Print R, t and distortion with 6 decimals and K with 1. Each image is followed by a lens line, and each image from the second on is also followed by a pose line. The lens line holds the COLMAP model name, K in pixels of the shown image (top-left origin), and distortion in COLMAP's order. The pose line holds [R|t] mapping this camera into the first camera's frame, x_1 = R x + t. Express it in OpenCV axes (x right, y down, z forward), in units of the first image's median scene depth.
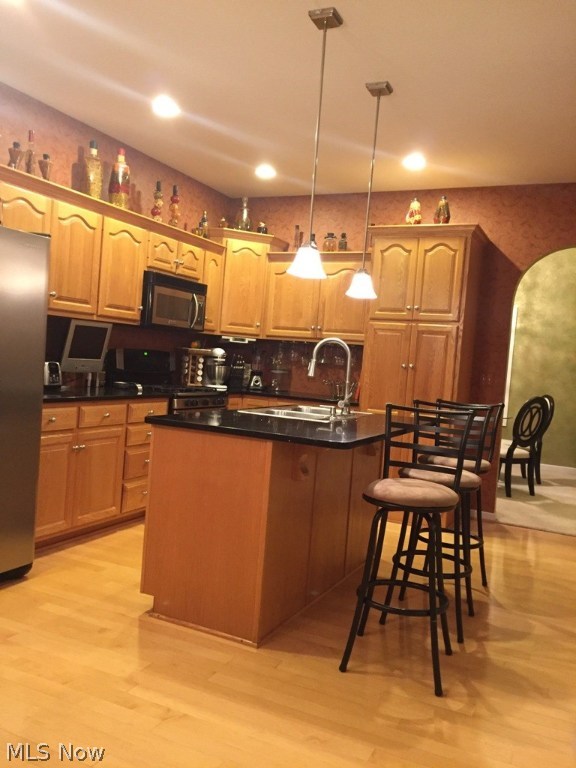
lens RADIAL K [[650.5, 0, 288.0], [0, 650.5, 384.0], [0, 0, 1]] dist [0.013297, -0.004298]
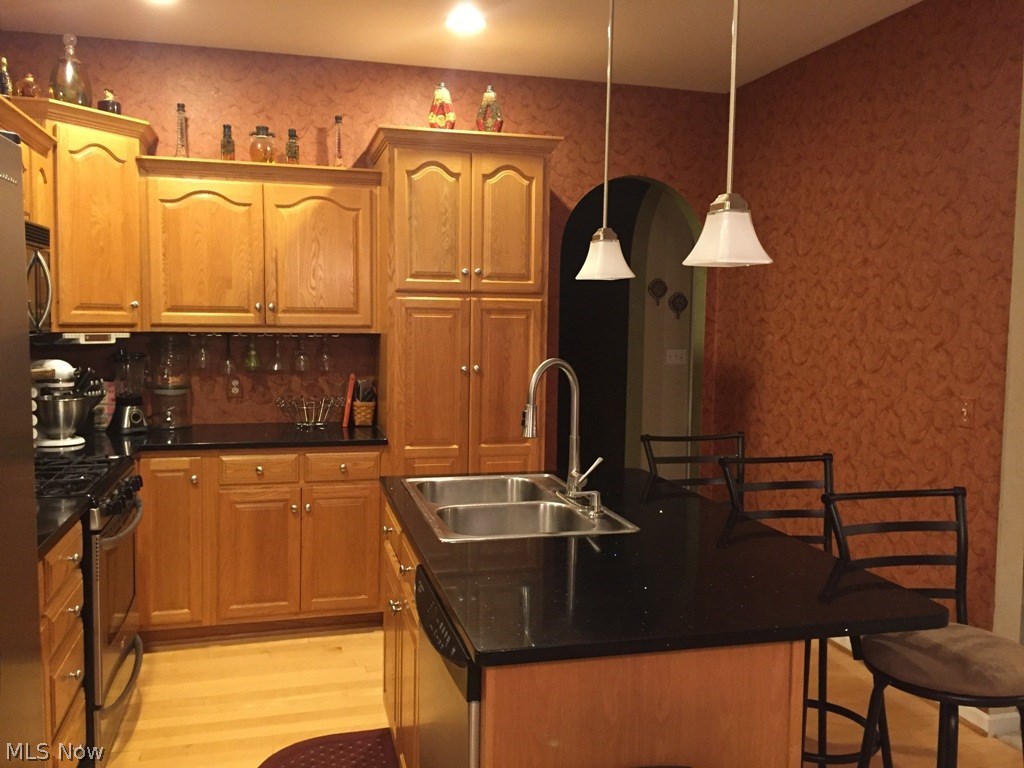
lens RADIAL K [[867.4, 0, 512.0], [0, 867.4, 384.0], [0, 0, 1]] dist [0.013297, -0.004298]
pose [[0.754465, -0.115044, 0.646180, -0.270663], [0.066400, 0.992846, 0.099237, -0.079911], [-0.652973, -0.031964, 0.756706, 0.322092]]
